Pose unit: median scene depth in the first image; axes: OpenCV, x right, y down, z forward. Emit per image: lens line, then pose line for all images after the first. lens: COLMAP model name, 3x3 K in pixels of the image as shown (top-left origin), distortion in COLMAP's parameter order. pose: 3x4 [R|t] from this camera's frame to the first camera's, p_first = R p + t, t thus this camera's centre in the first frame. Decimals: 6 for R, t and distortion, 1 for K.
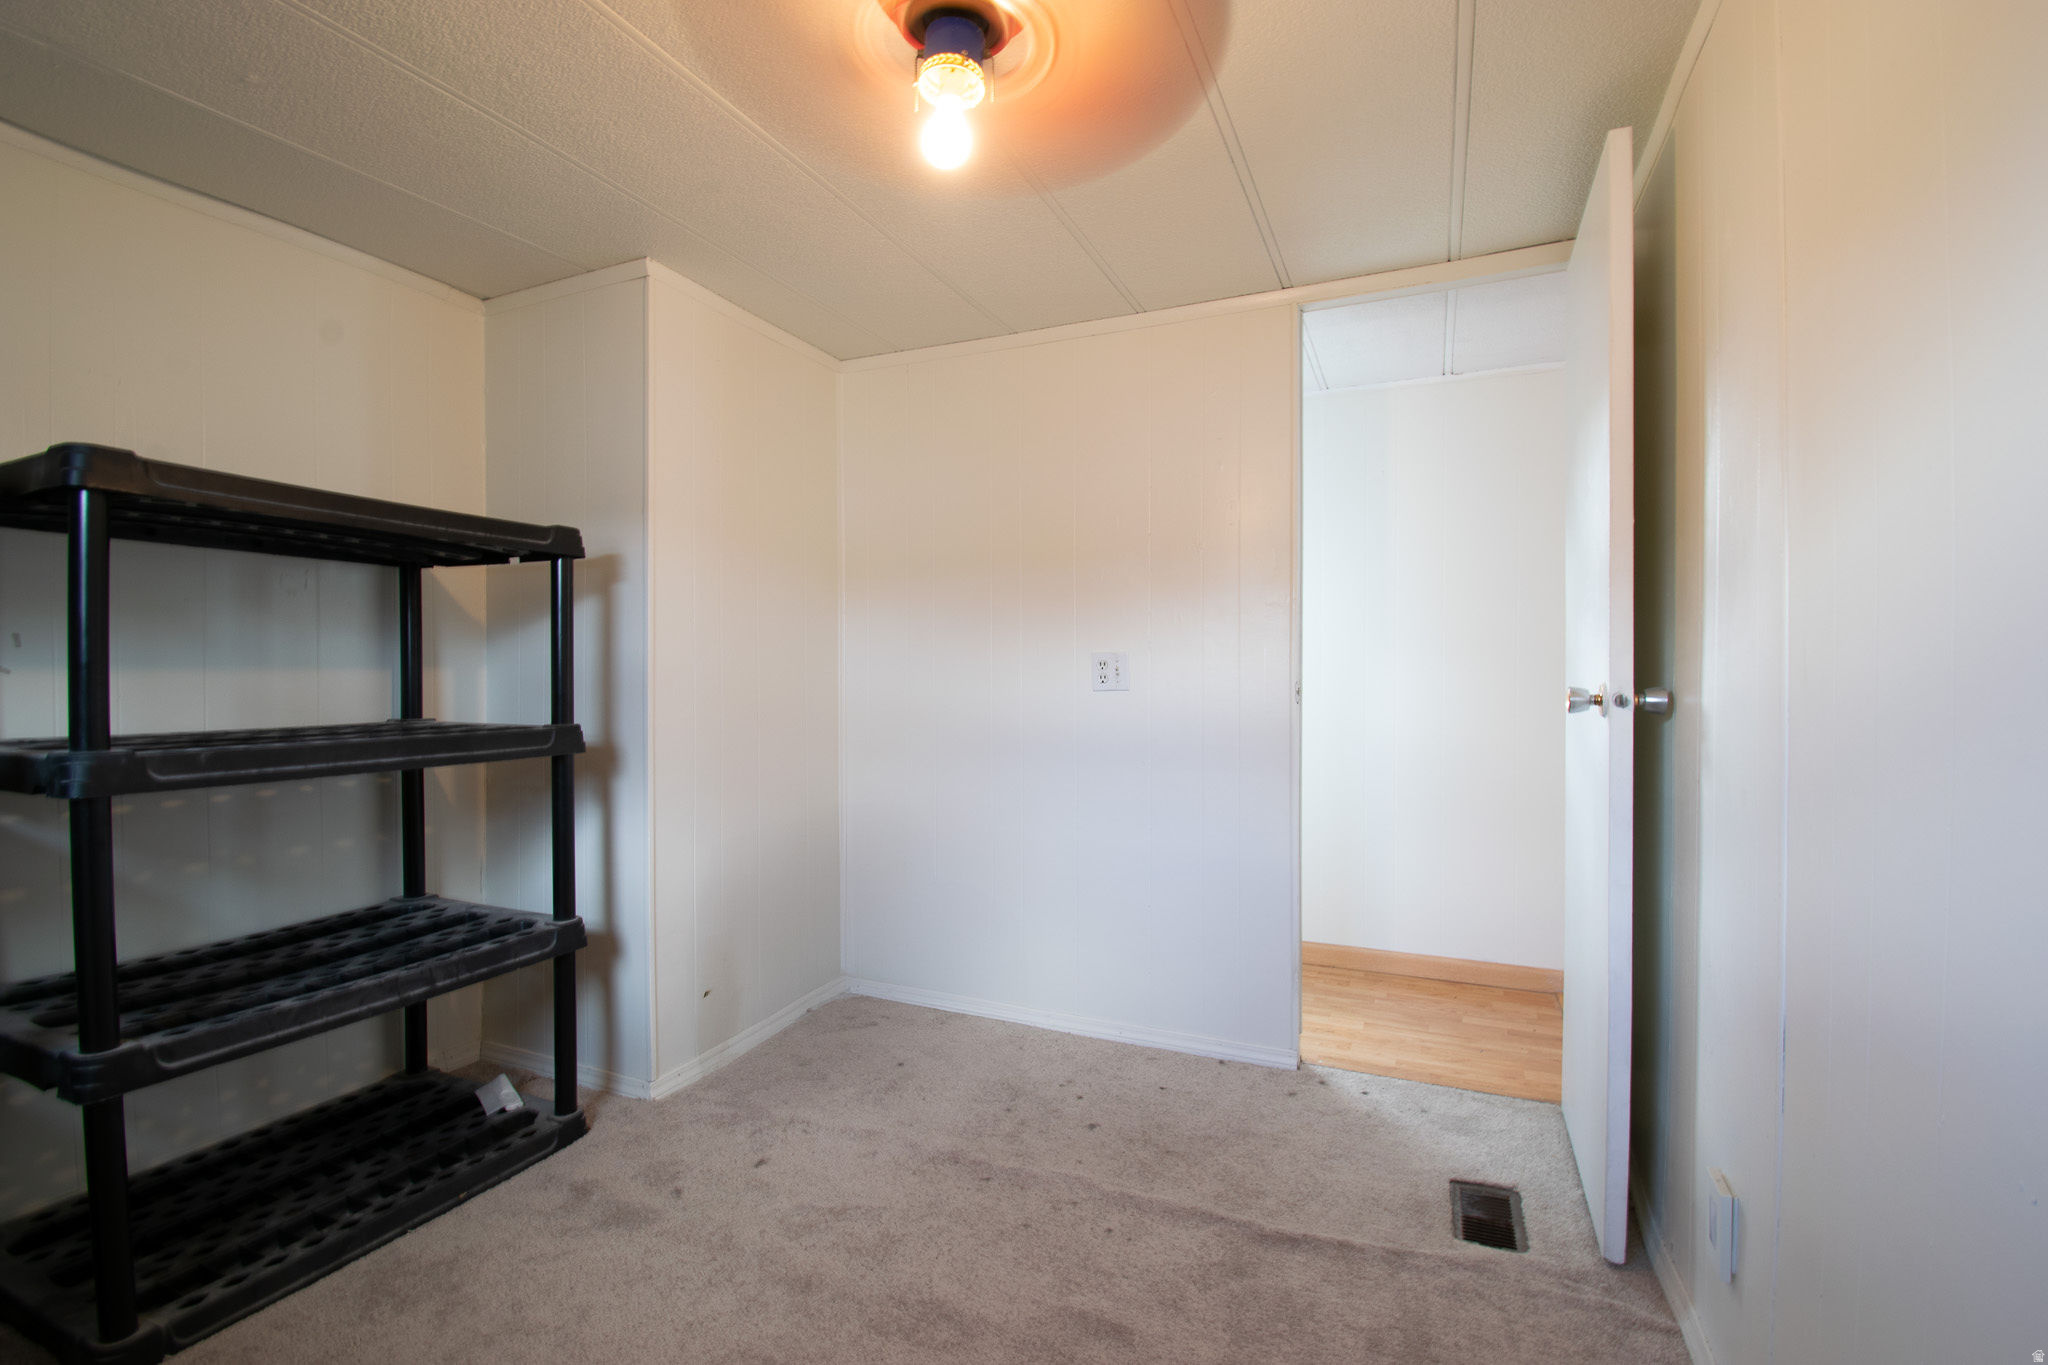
lens RADIAL K [[939.4, 0, 1024.0], [0, 939.4, 682.5], [0, 0, 1]] dist [0.054801, -0.043732]
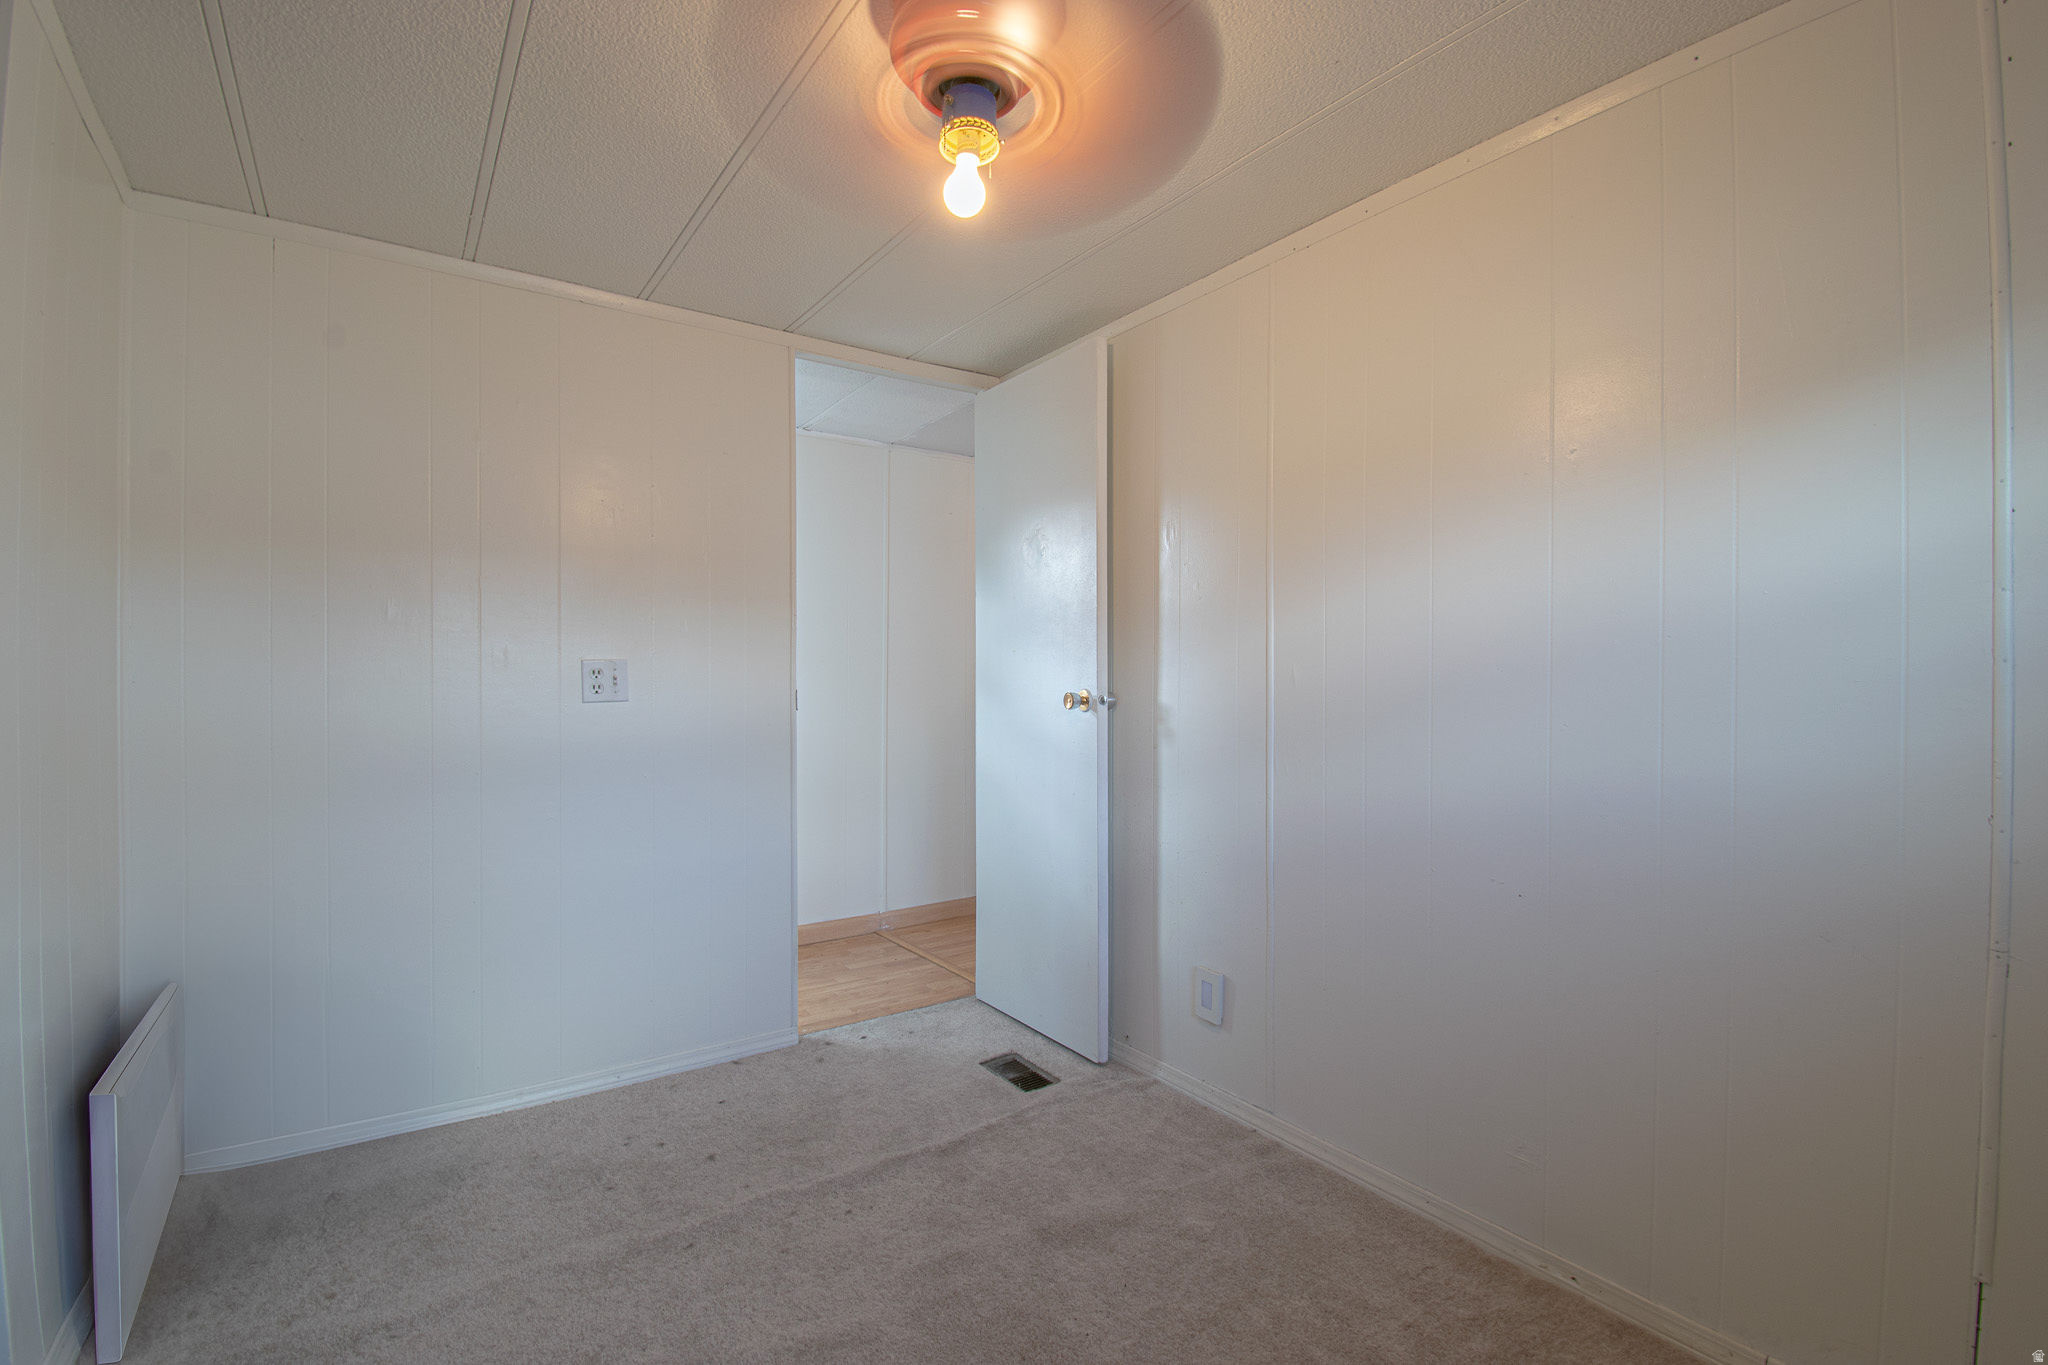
lens RADIAL K [[932.9, 0, 1024.0], [0, 932.9, 682.5], [0, 0, 1]] dist [-0.000921, -0.000305]
pose [[0.519486, -0.000675, 0.854479, -0.512440], [0.007377, 0.999966, -0.003695, -0.004082], [-0.854447, 0.008223, 0.519473, 0.217403]]
